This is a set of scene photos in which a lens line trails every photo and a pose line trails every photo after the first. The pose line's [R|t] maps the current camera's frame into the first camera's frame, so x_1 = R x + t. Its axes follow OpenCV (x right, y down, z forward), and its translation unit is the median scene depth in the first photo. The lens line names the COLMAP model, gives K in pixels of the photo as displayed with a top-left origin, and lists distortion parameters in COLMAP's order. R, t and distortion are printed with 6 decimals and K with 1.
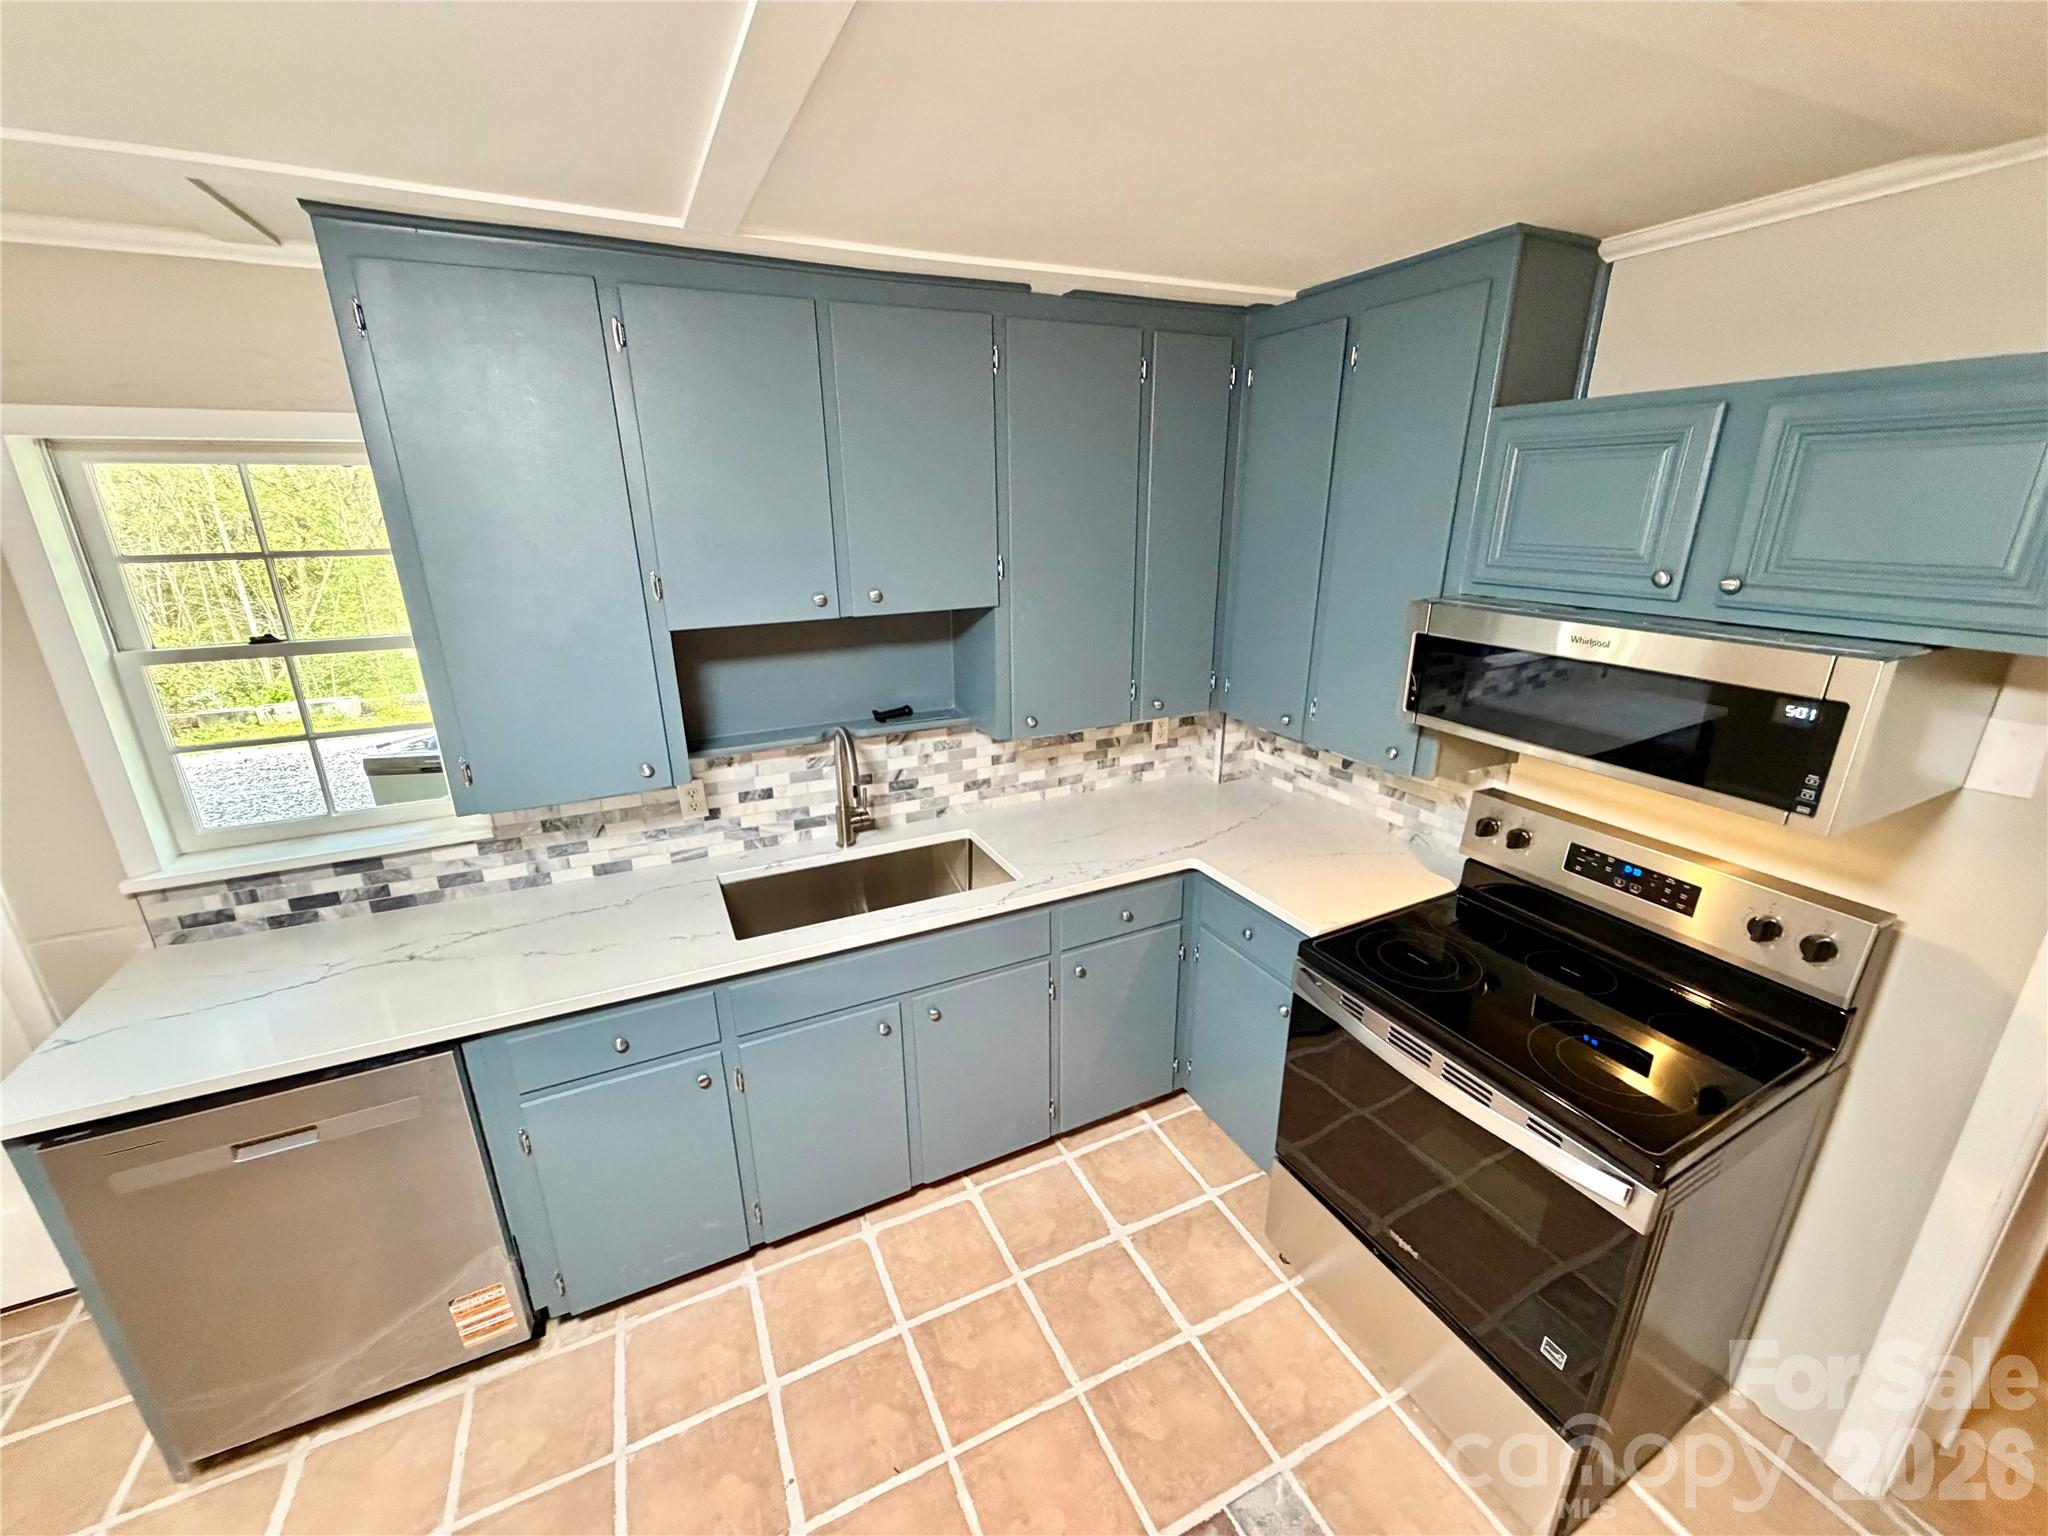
lens RADIAL K [[816.4, 0, 1015.9], [0, 816.4, 766.8], [0, 0, 1]] dist [0.001212, -0.000147]
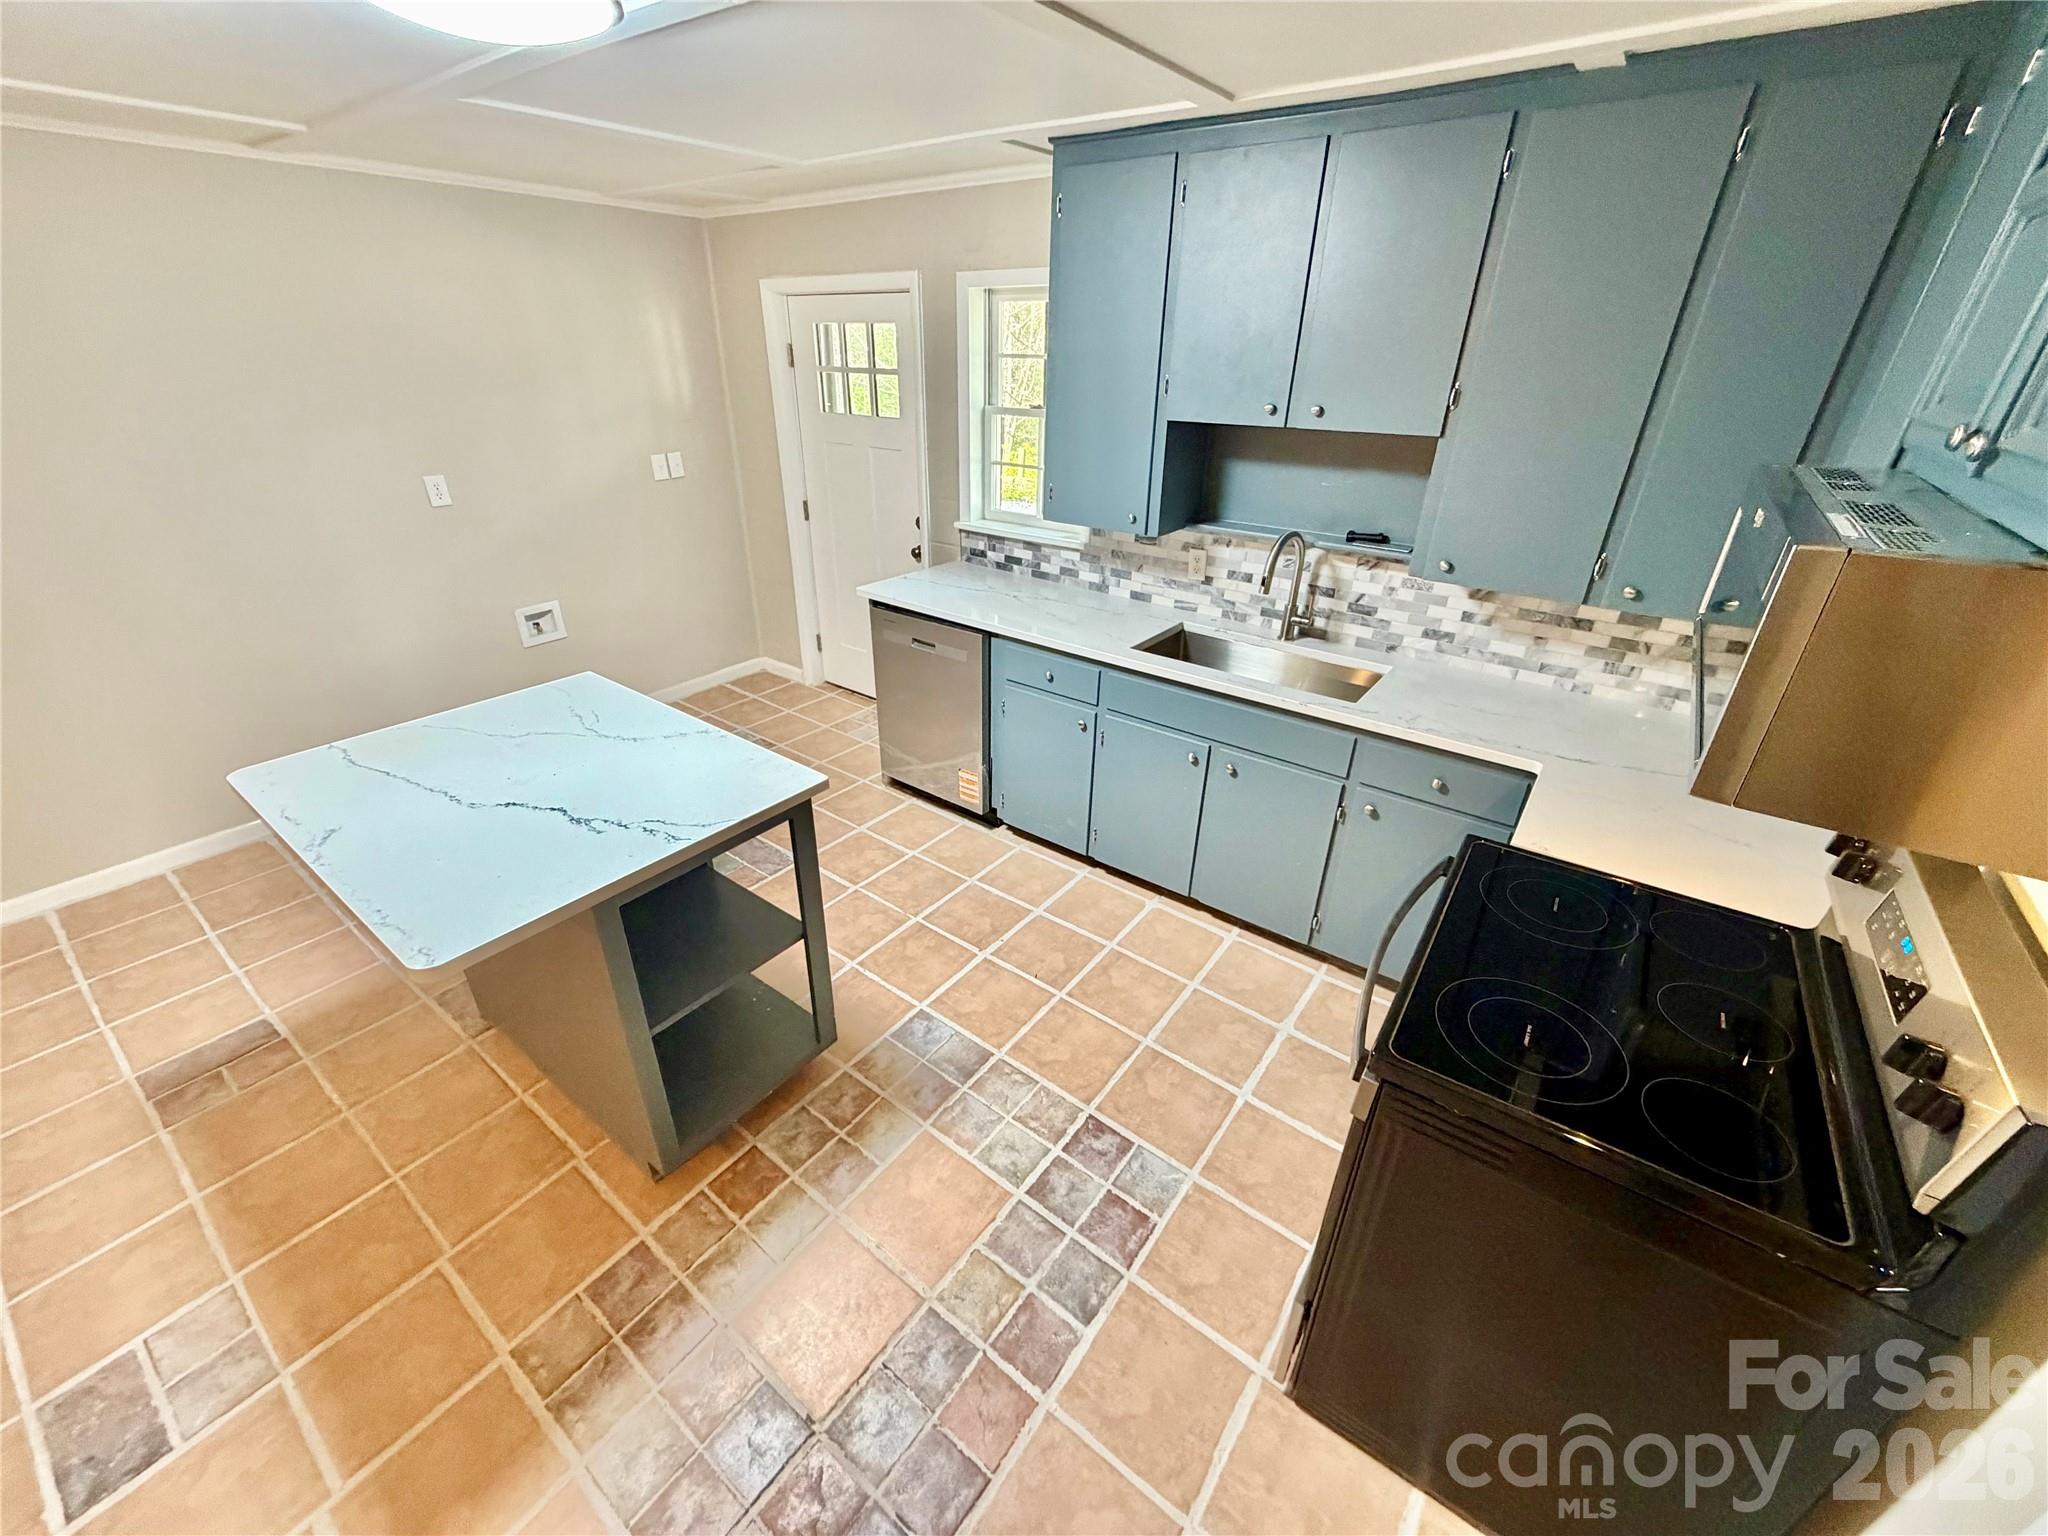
lens RADIAL K [[816.4, 0, 1017.4], [0, 816.4, 765.2], [0, 0, 1]] dist [0.001212, -0.000147]
pose [[0.460219, 0.420296, -0.782017, 0.689442], [-0.294511, 0.903239, 0.312126, 0.006445], [0.837533, 0.086666, 0.539469, 0.061623]]
